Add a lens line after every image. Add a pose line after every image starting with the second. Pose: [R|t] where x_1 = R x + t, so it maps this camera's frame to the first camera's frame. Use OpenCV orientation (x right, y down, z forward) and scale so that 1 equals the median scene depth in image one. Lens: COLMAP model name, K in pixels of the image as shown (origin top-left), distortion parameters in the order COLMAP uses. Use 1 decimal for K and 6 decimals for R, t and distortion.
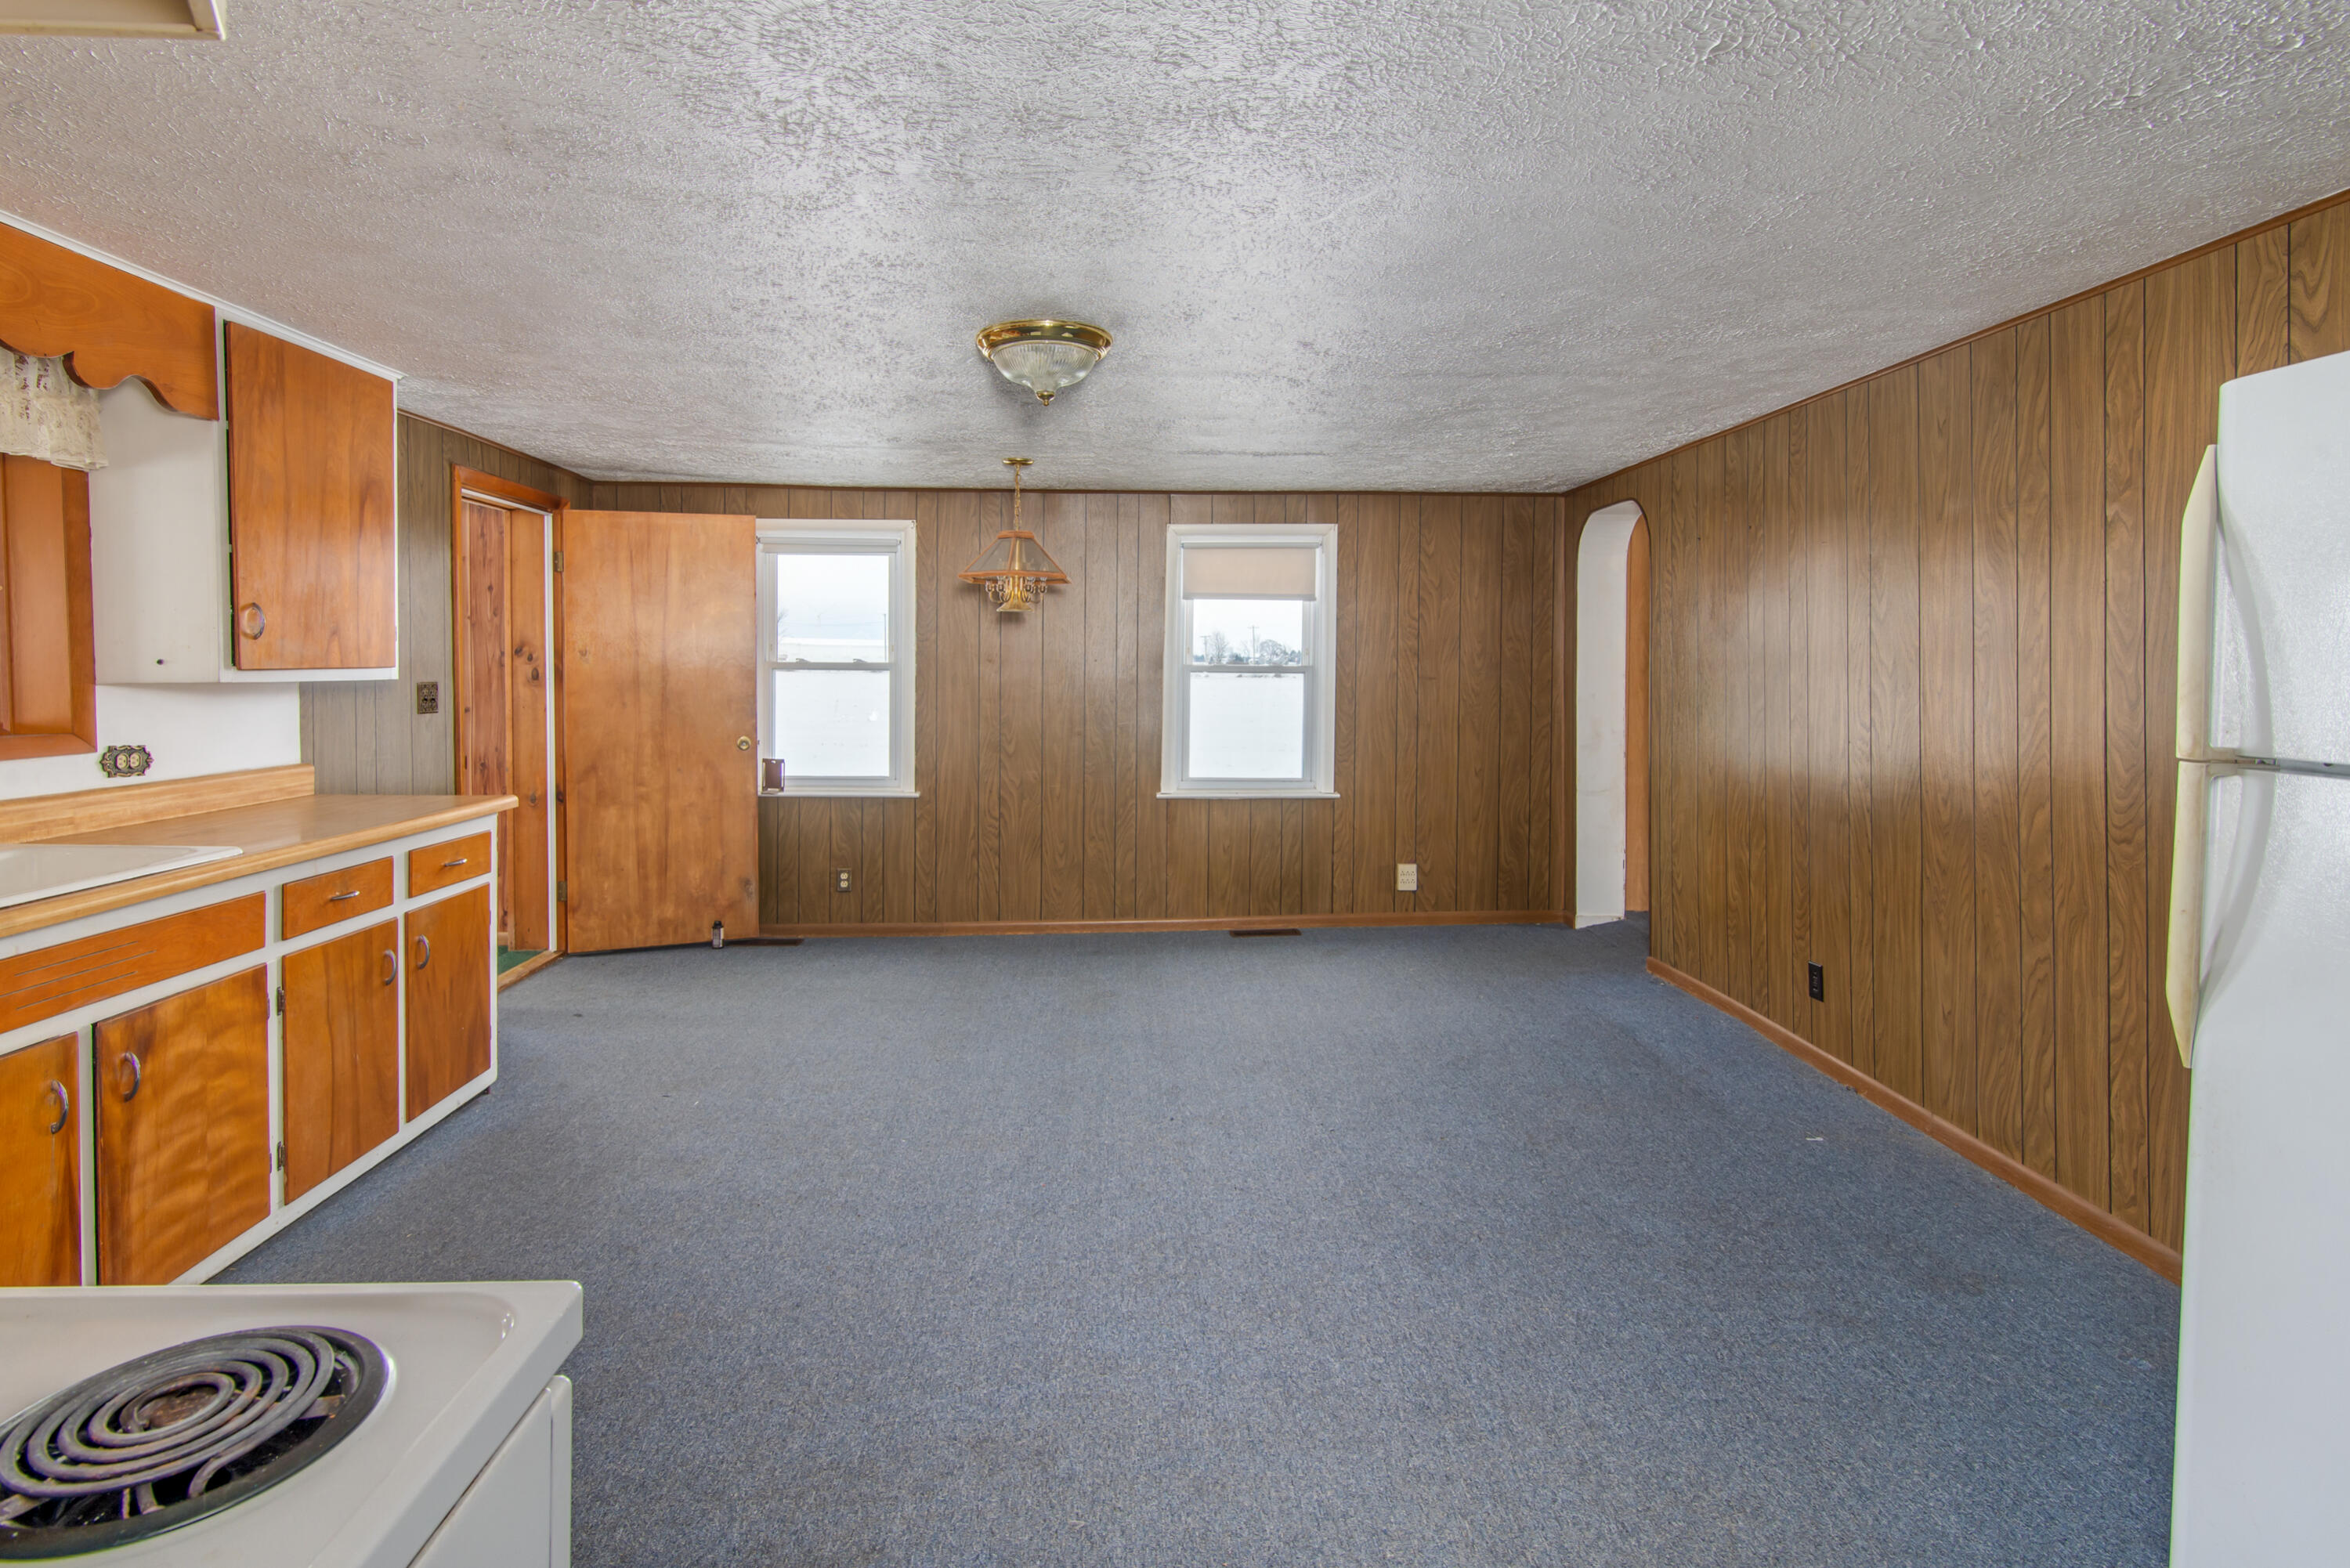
lens RADIAL K [[1183.8, 0, 1164.5], [0, 1183.8, 660.3], [0, 0, 1]] dist [0.004188, 0.000830]
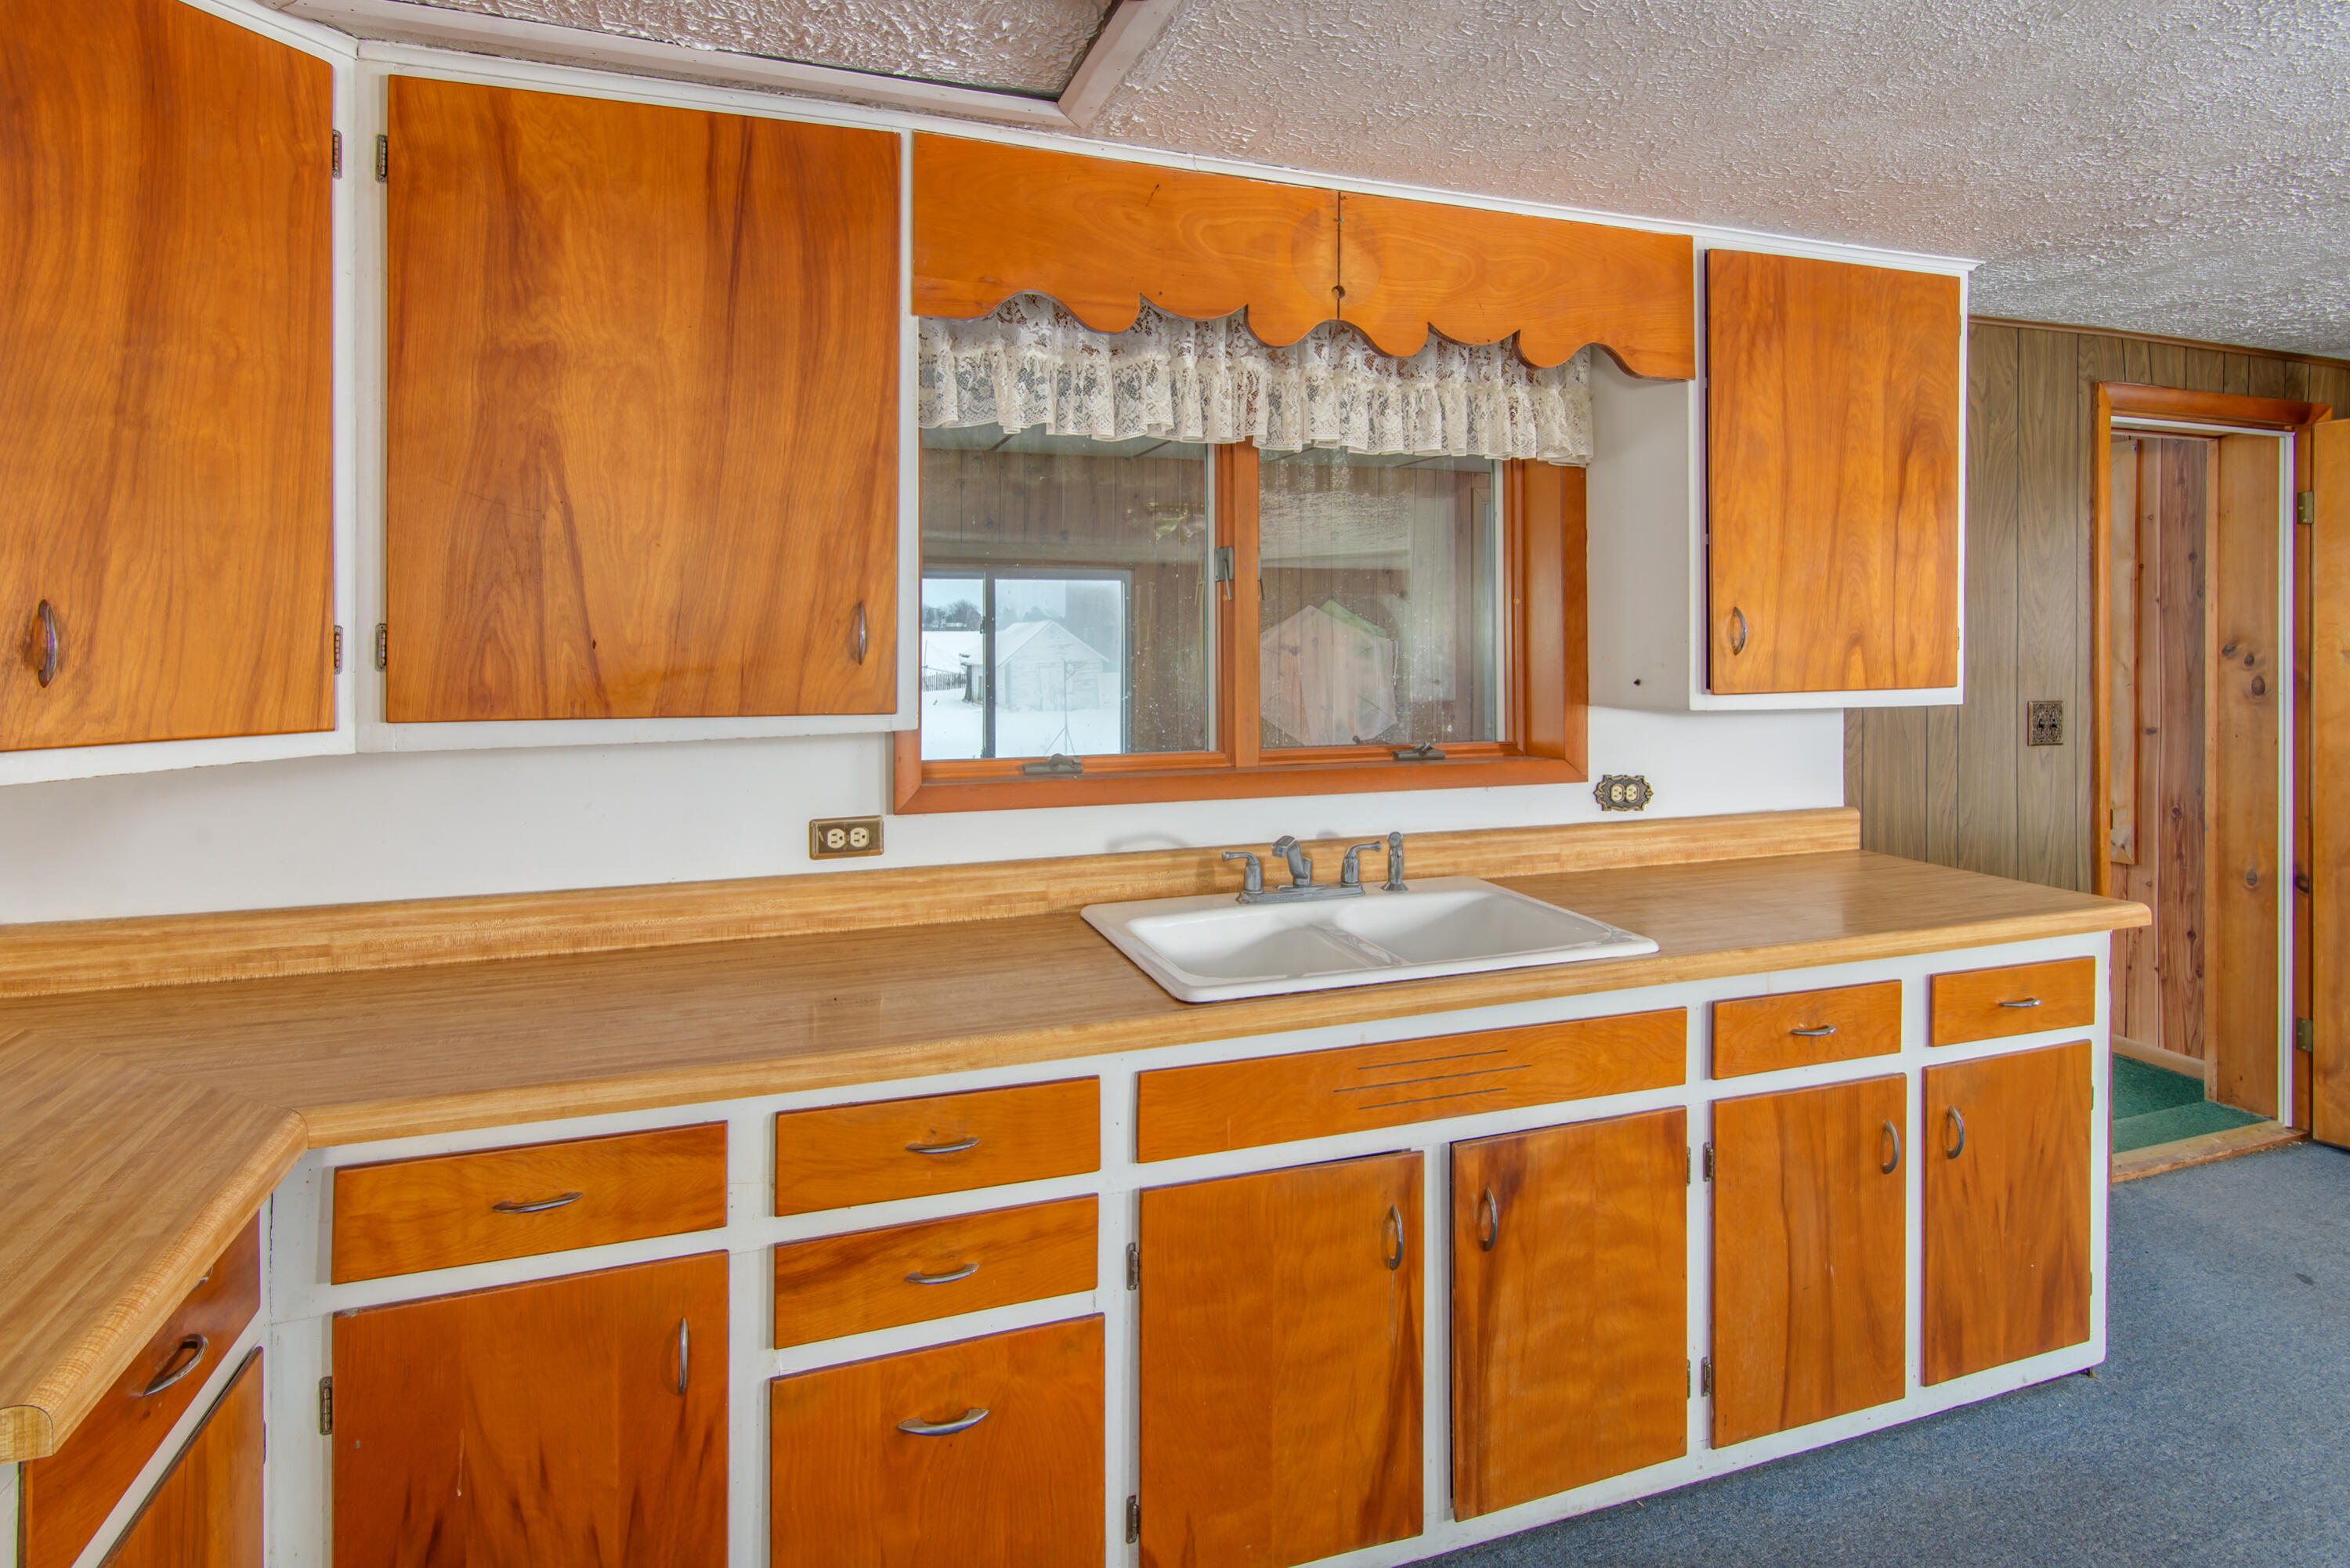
lens RADIAL K [[1183.8, 0, 1164.5], [0, 1183.8, 660.3], [0, 0, 1]] dist [0.004188, 0.000830]
pose [[0.279887, 0.013905, -0.959932, -0.133273], [0.006205, 0.999848, 0.016292, -0.029088], [0.960013, -0.010516, 0.279758, 0.434291]]
